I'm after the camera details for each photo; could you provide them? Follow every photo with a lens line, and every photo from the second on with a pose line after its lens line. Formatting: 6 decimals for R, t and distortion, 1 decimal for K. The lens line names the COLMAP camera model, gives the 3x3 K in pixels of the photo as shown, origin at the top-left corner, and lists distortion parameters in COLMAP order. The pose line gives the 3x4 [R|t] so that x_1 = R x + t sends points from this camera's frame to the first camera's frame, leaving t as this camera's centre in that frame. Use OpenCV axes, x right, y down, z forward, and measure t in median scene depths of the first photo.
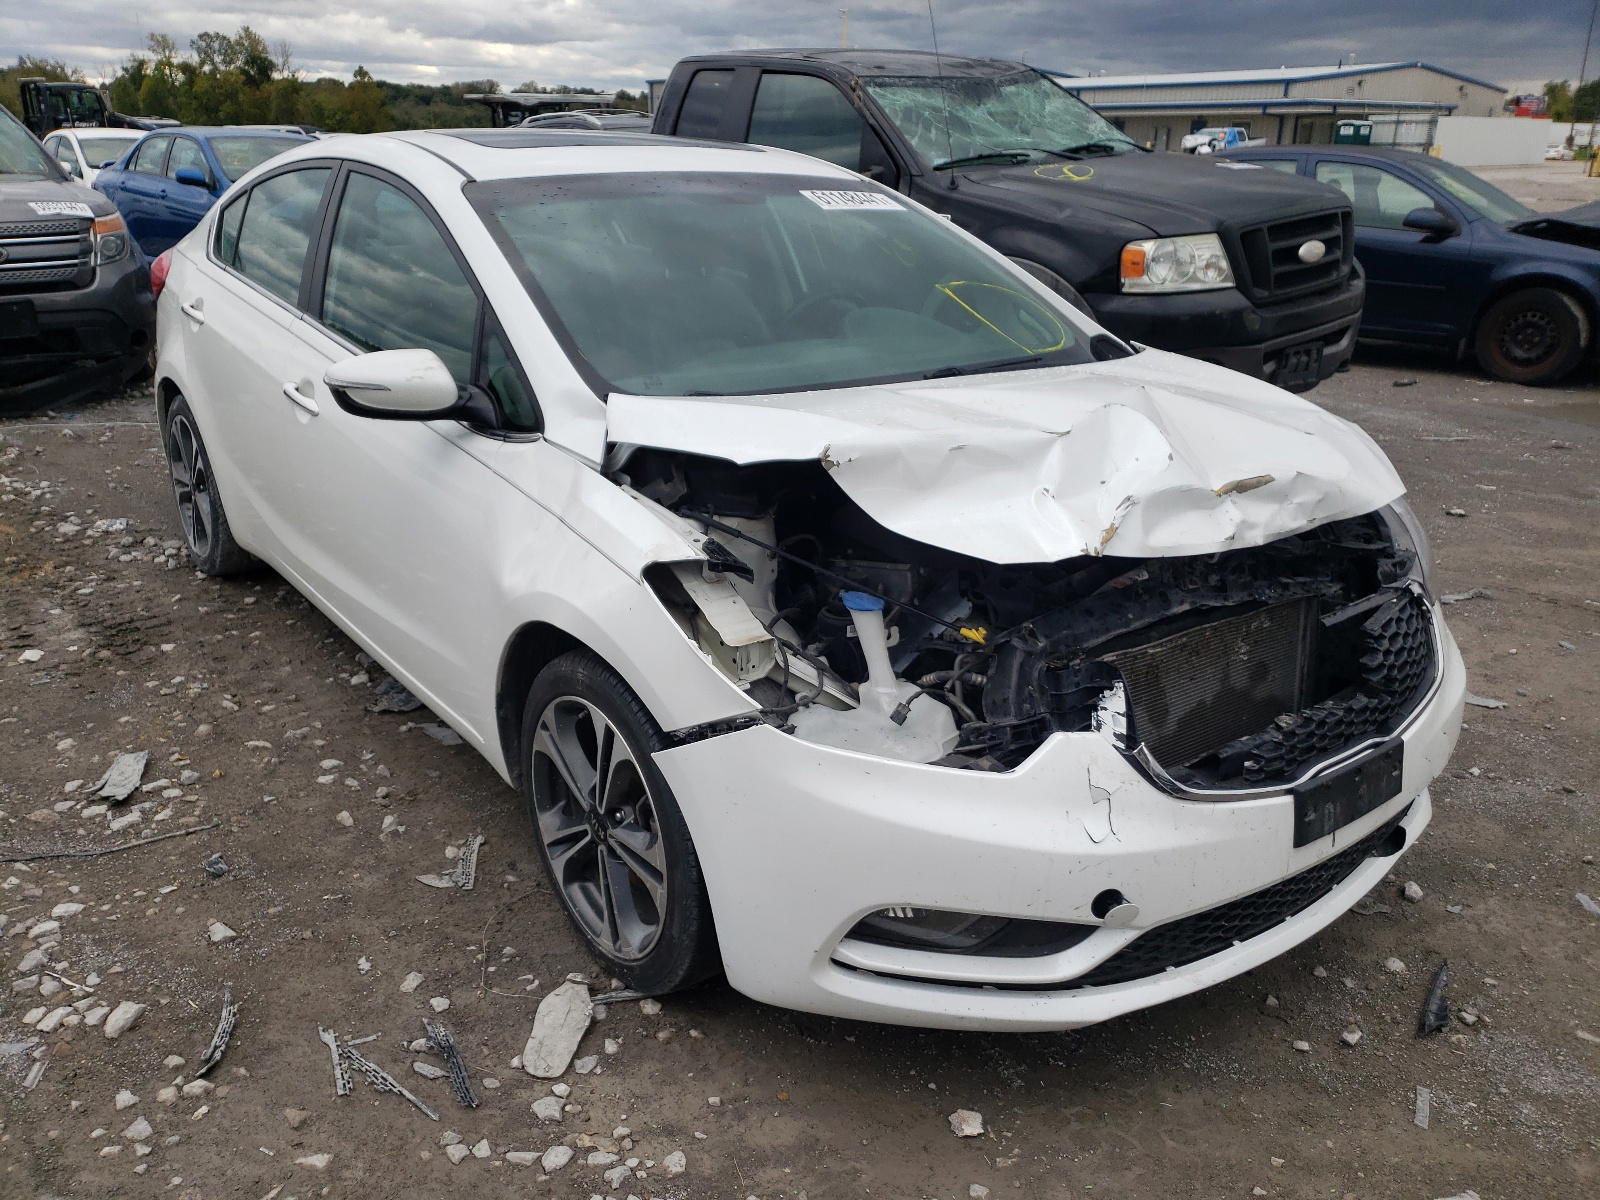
lens RADIAL K [[1249.1, 0, 799.0], [0, 1249.1, 600.8], [0, 0, 1]] dist [0.021467, -0.001932]
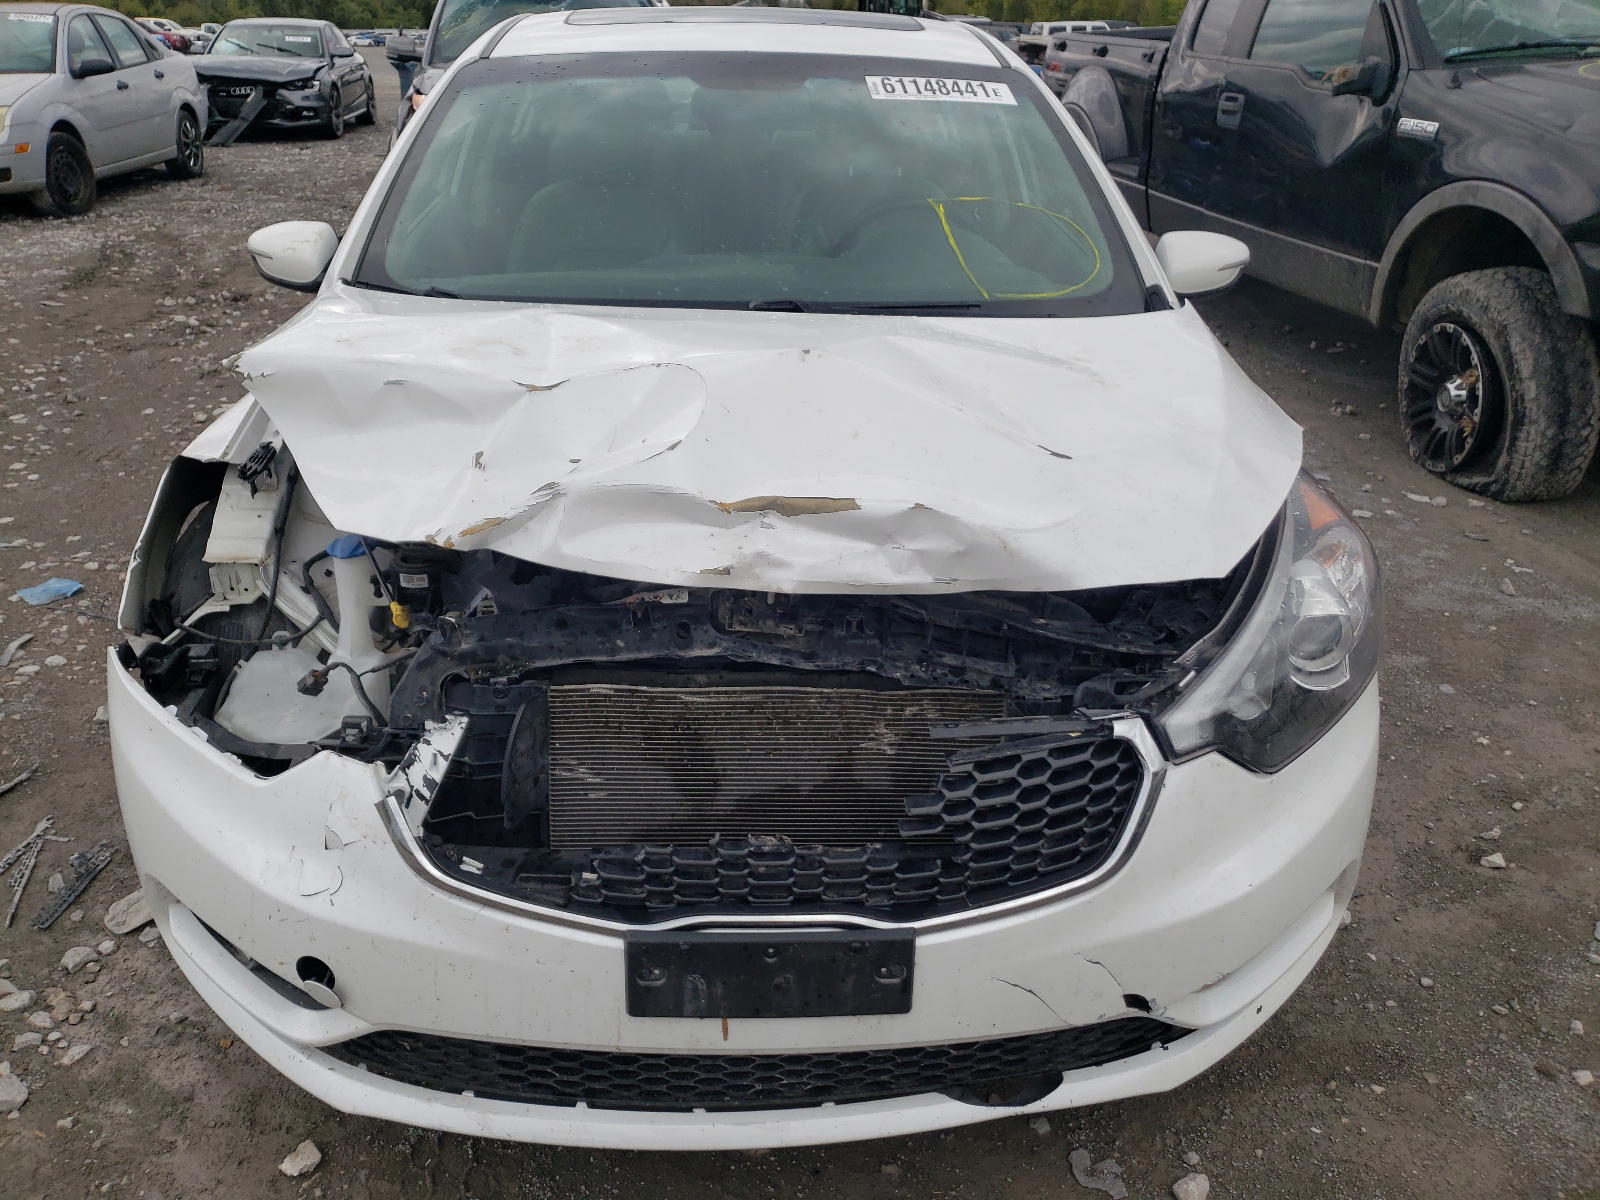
lens RADIAL K [[1249.1, 0, 788.4], [0, 1249.1, 562.1], [0, 0, 1]] dist [0.021467, -0.001932]
pose [[0.821237, 0.224752, -0.524458, 0.738714], [-0.201050, 0.974187, 0.102660, -0.134321], [0.533993, 0.021135, 0.845225, 0.419211]]
